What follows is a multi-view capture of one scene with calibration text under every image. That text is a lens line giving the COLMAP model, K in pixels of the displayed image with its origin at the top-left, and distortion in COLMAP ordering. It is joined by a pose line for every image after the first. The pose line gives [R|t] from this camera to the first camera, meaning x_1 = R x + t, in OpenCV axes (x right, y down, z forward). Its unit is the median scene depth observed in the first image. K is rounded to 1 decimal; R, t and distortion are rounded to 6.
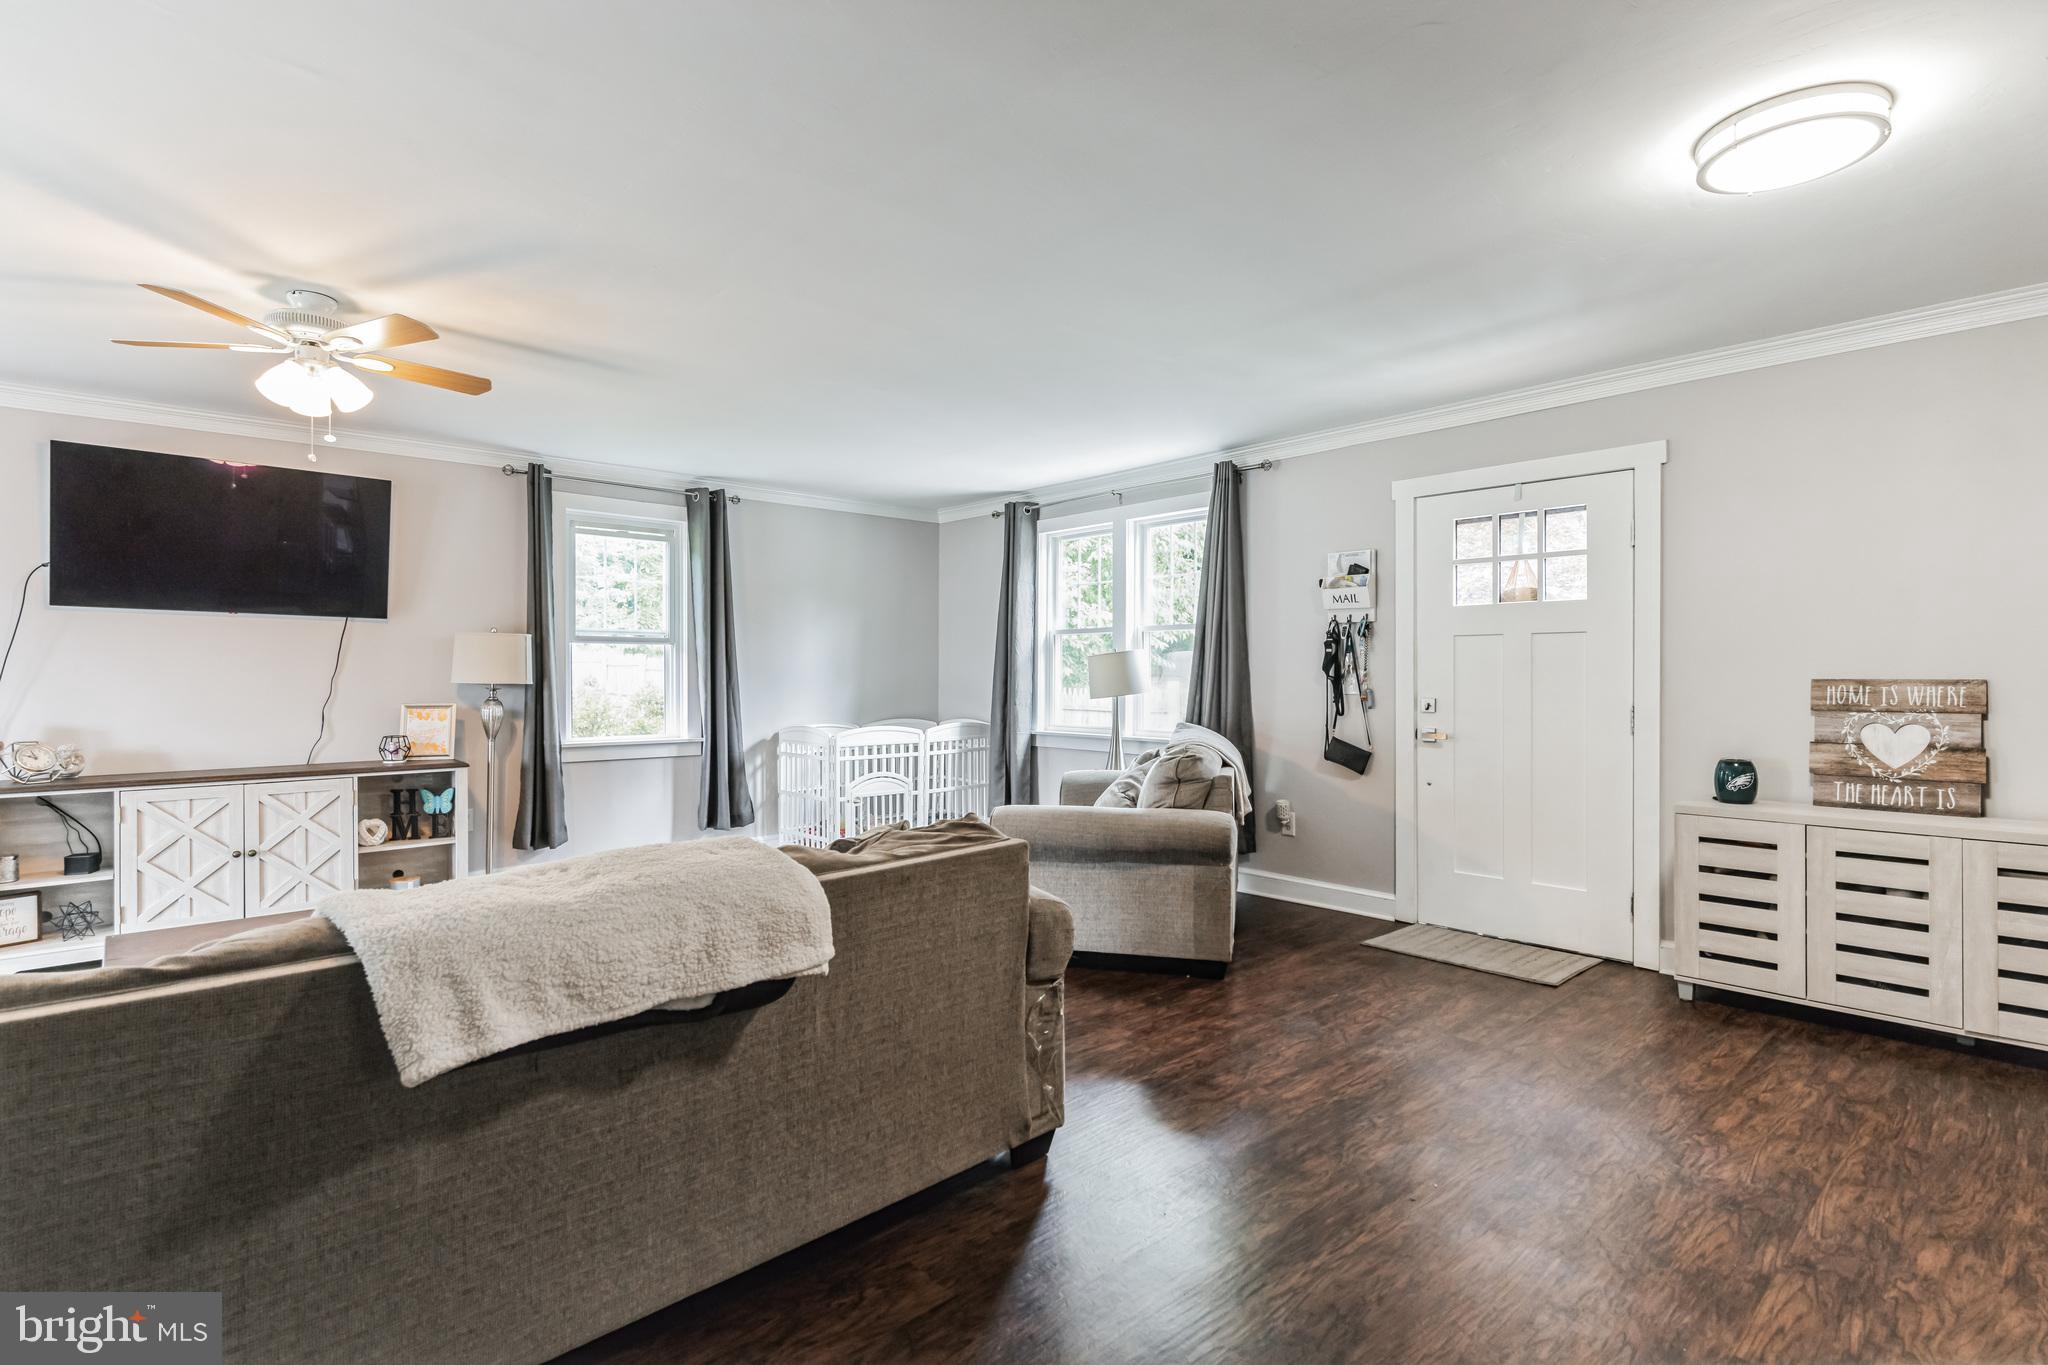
lens RADIAL K [[981.9, 0, 1030.6], [0, 981.9, 672.7], [0, 0, 1]] dist [0.001153, 0.000591]
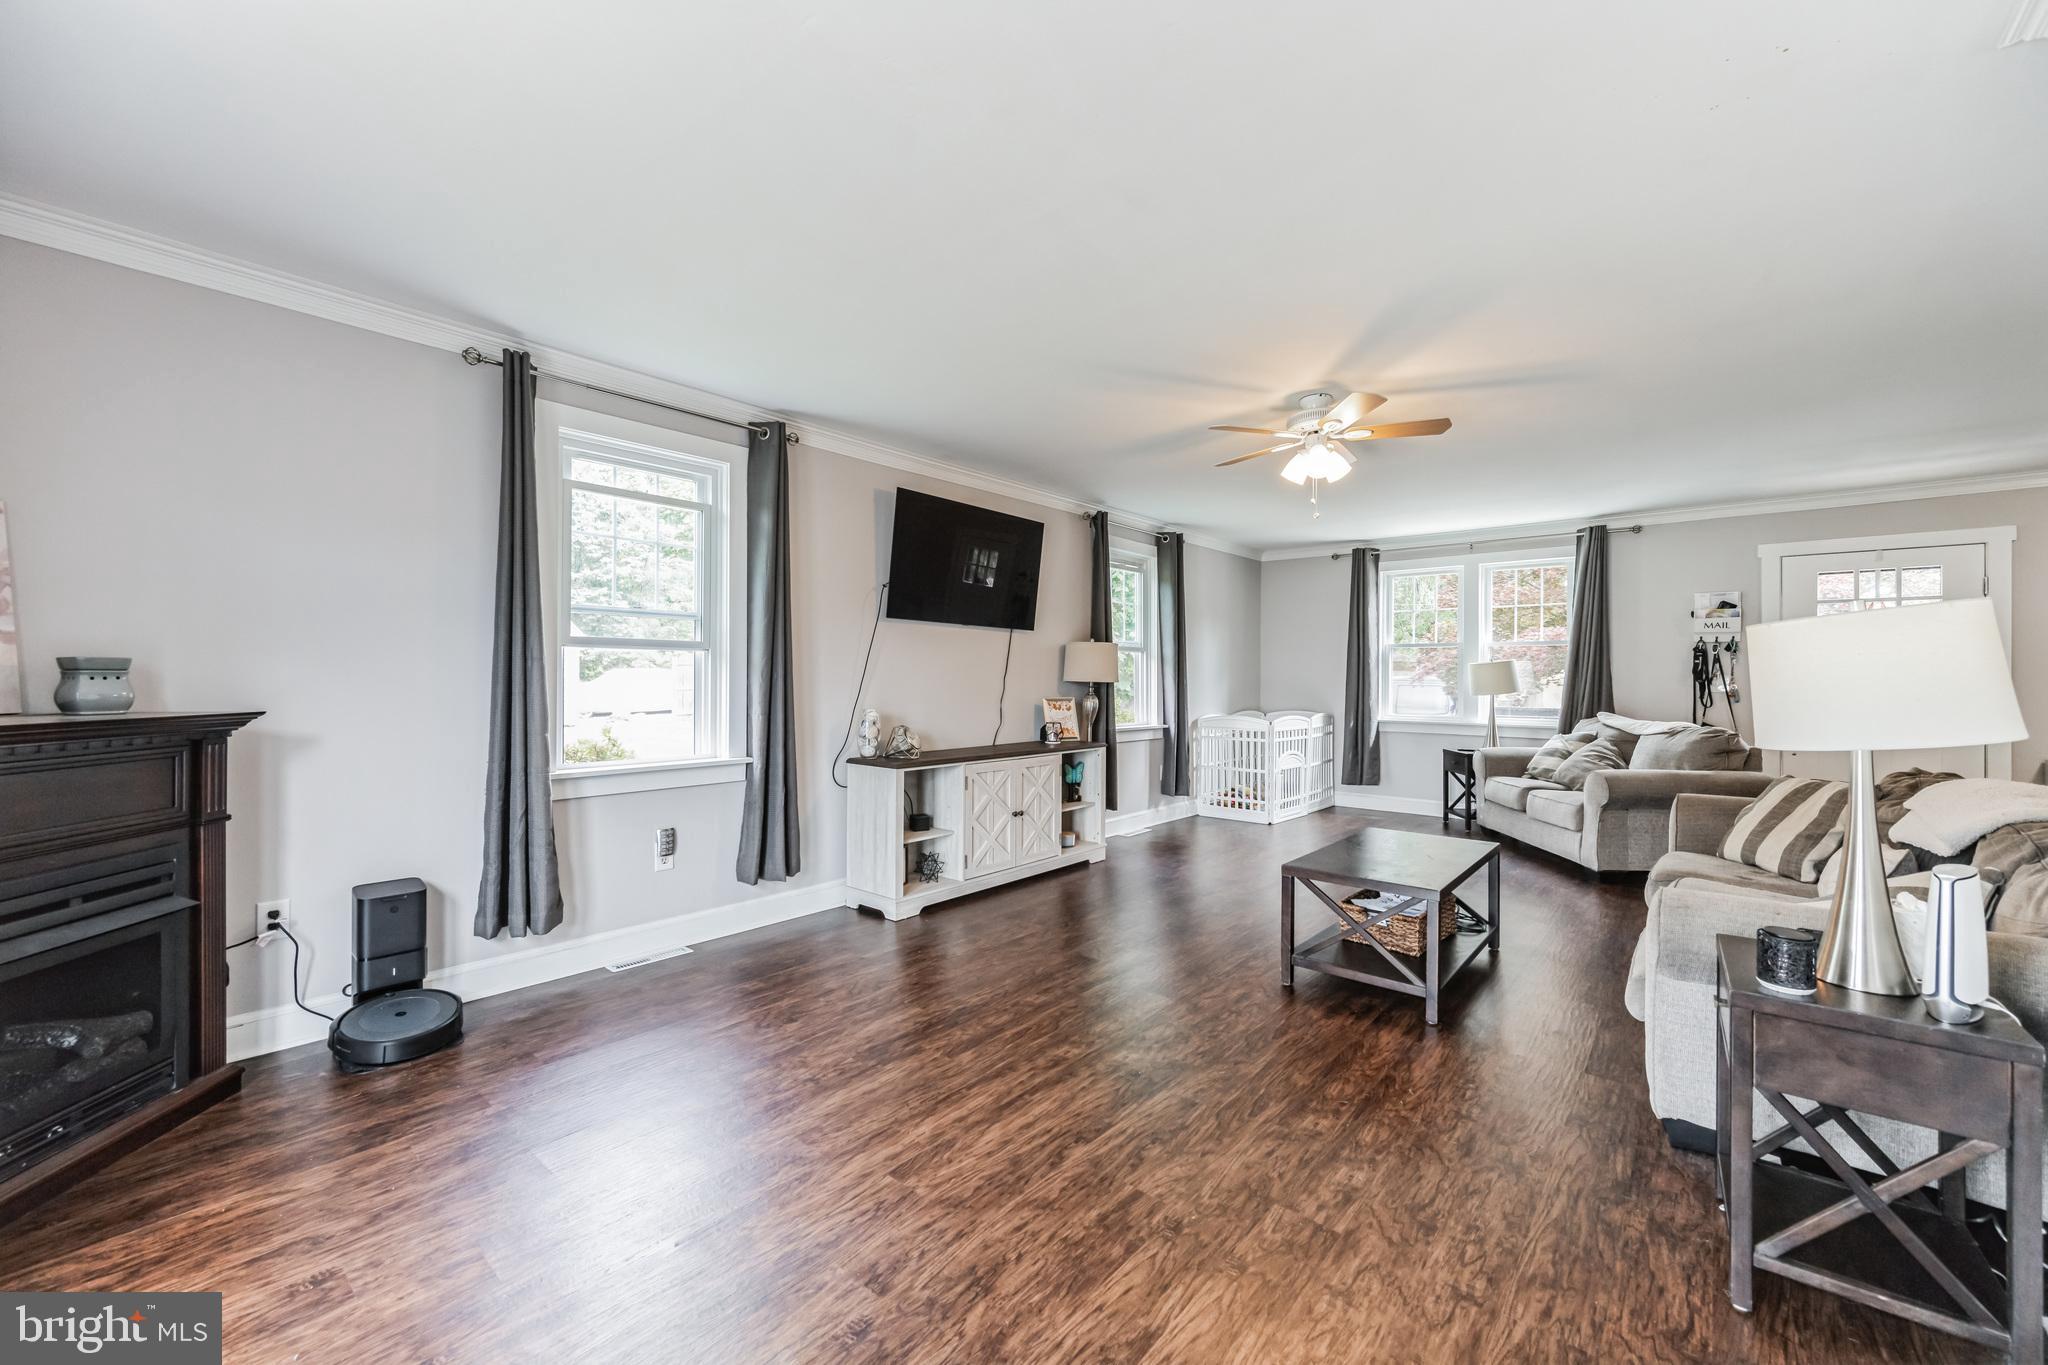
lens RADIAL K [[810.5, 0, 1026.4], [0, 810.5, 664.8], [0, 0, 1]] dist [-0.000353, -0.000107]
pose [[0.992710, 0.008091, 0.120252, -0.816668], [-0.006070, 0.999834, -0.017161, 0.007967], [-0.120371, 0.016306, 0.992595, -0.044159]]
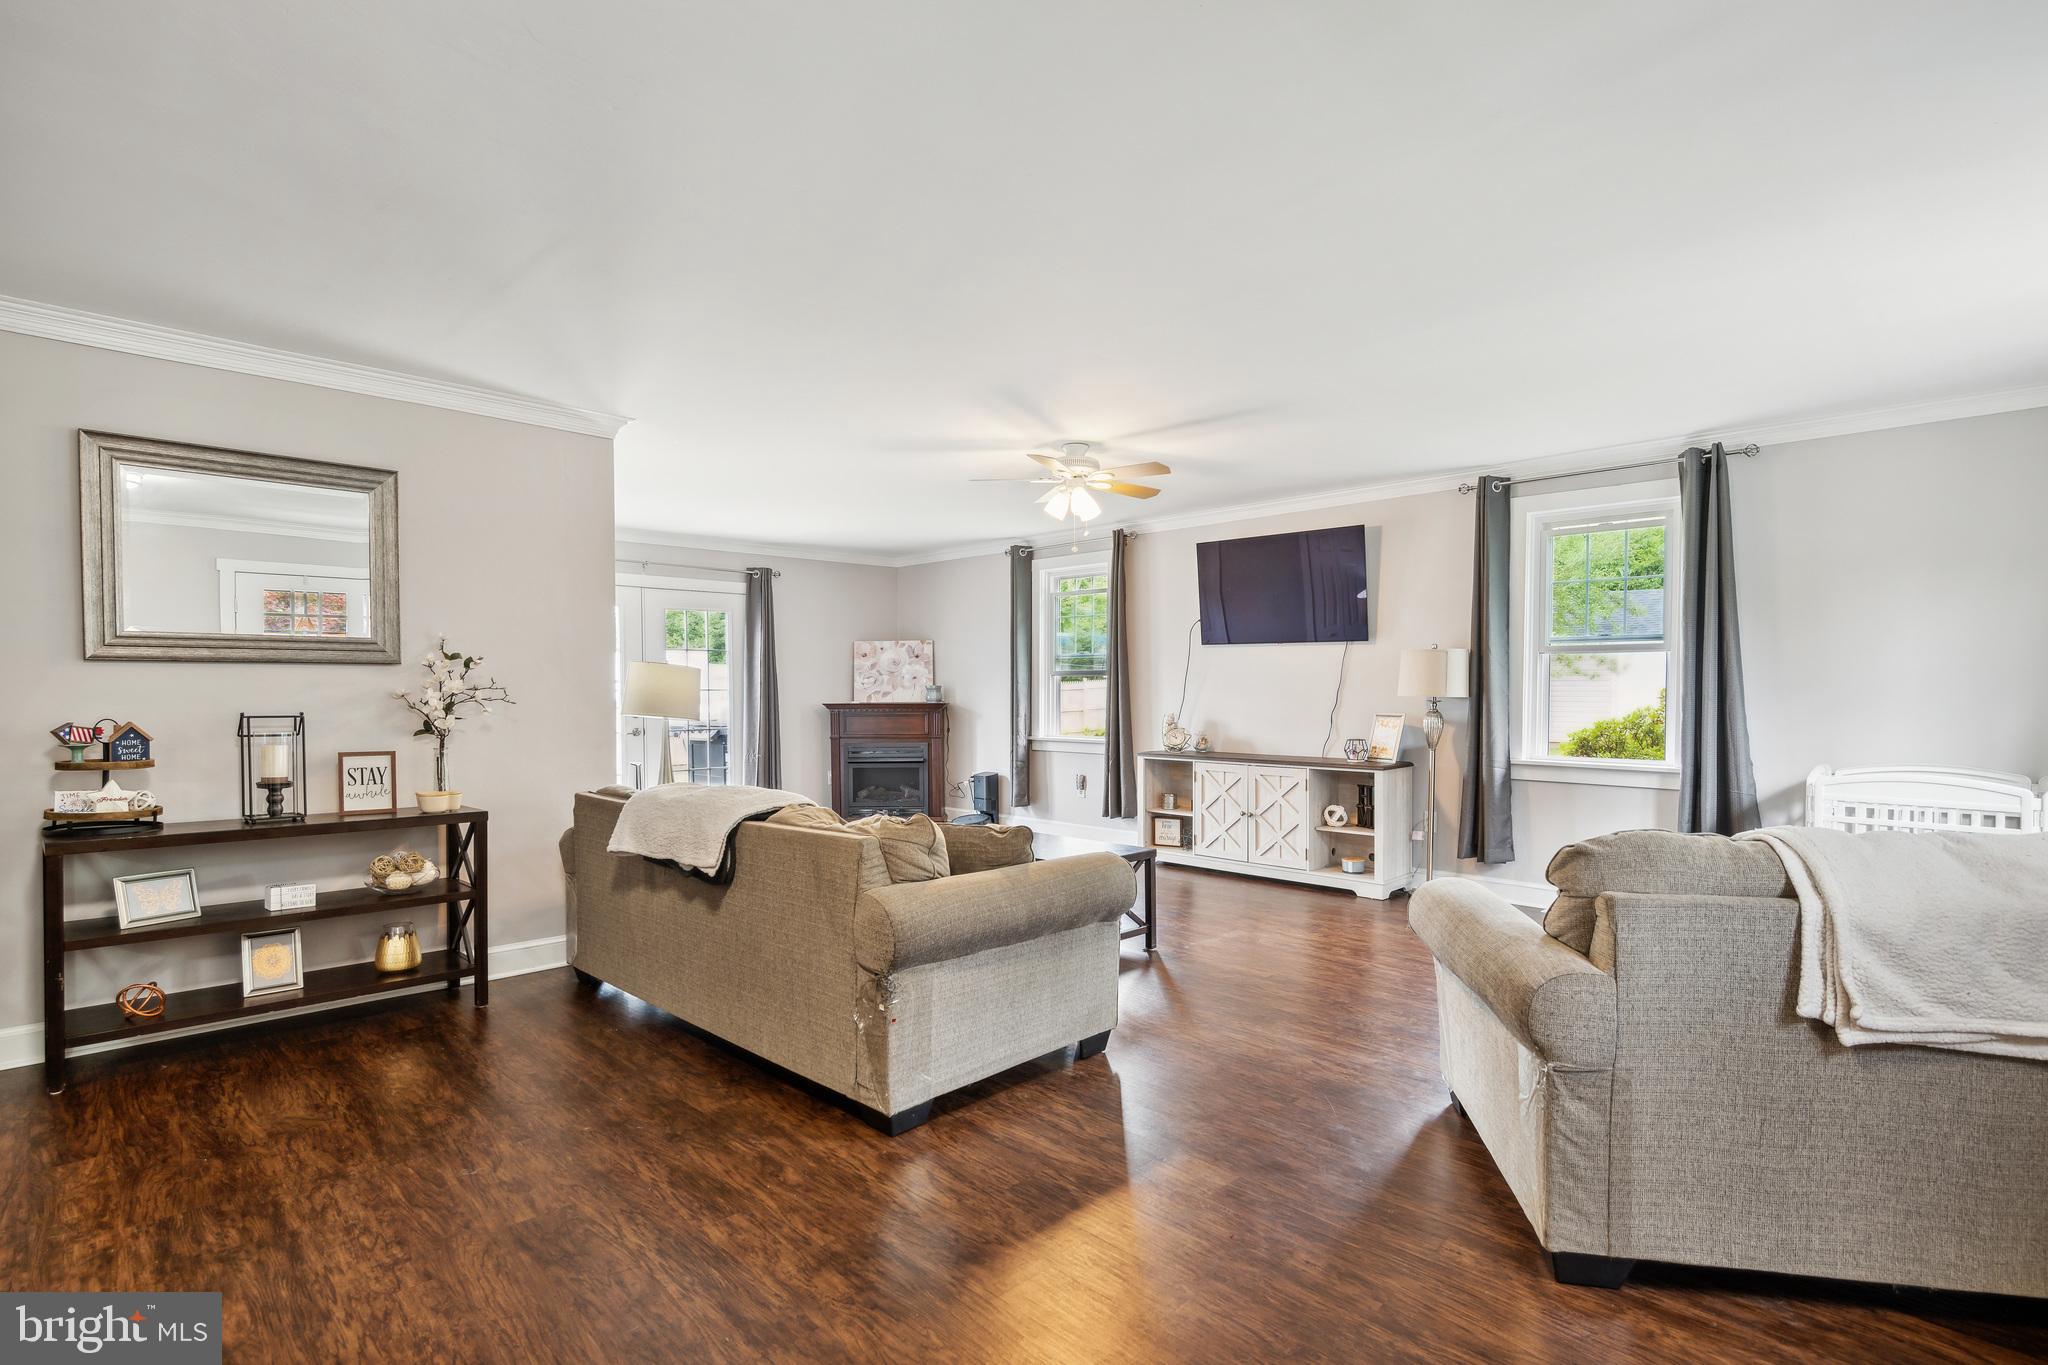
lens RADIAL K [[997.7, 0, 1020.4], [0, 997.7, 694.2], [0, 0, 1]] dist [0.000070, -0.000027]
pose [[0.043837, 0.009721, -0.998991, 0.548353], [0.003117, 0.999946, 0.009867, -0.003547], [0.999034, -0.003547, 0.043804, 0.540149]]
